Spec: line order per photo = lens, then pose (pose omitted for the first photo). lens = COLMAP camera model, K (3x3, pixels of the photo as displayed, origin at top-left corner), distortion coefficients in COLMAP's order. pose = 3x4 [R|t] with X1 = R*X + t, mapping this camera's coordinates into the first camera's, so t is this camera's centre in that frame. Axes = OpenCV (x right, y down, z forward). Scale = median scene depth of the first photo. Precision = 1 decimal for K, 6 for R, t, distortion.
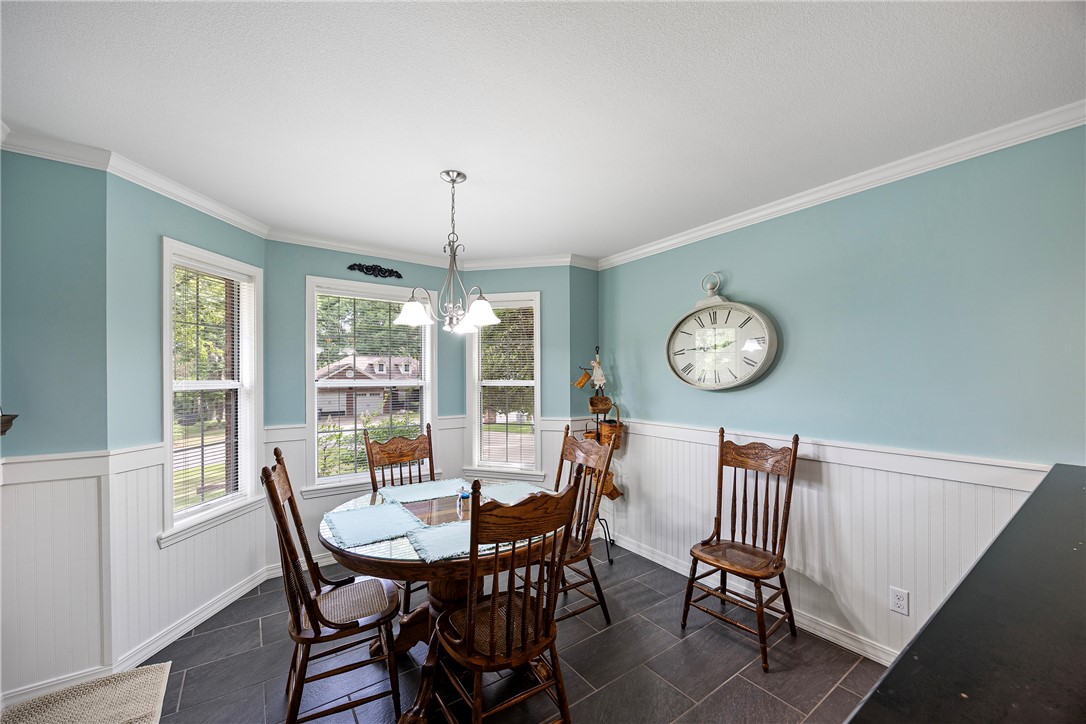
lens RADIAL K [[417.3, 0, 541.3], [0, 417.3, 377.5], [0, 0, 1]] dist [0.001248, 0.000076]
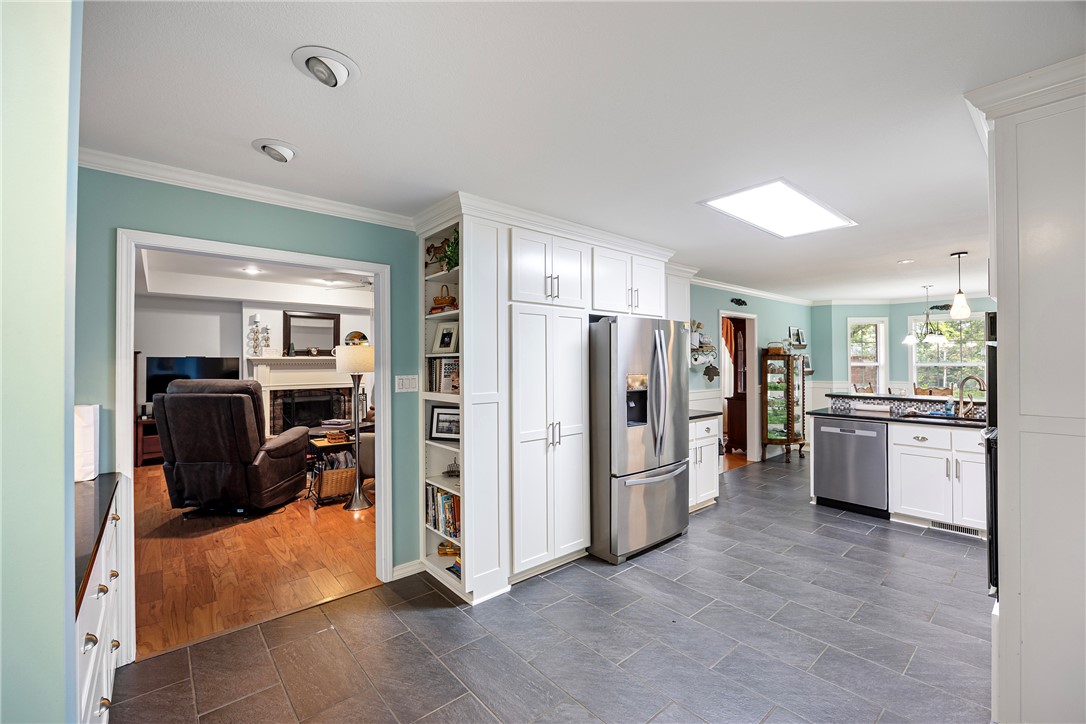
lens RADIAL K [[454.9, 0, 549.2], [0, 454.9, 360.8], [0, 0, 1]] dist [-0.001645, -0.000169]
pose [[0.096596, 0.000639, -0.995323, 1.586882], [-0.000379, 1.000000, 0.000605, -0.003638], [0.995324, 0.000319, 0.096596, -1.093687]]
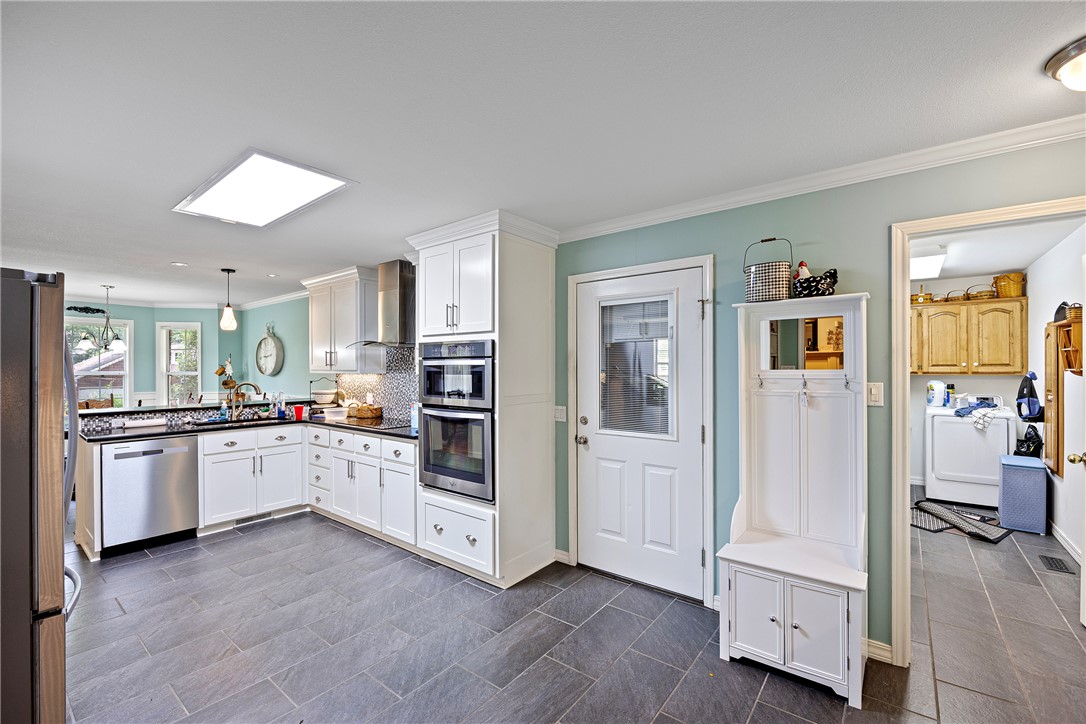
lens RADIAL K [[465.4, 0, 543.0], [0, 465.4, 368.0], [0, 0, 1]] dist [-0.002417, -0.000208]
pose [[0.959283, -0.000004, 0.282448, 0.927312], [0.001116, 0.999992, -0.003774, 0.000895], [-0.282446, 0.003935, 0.959275, -1.471847]]
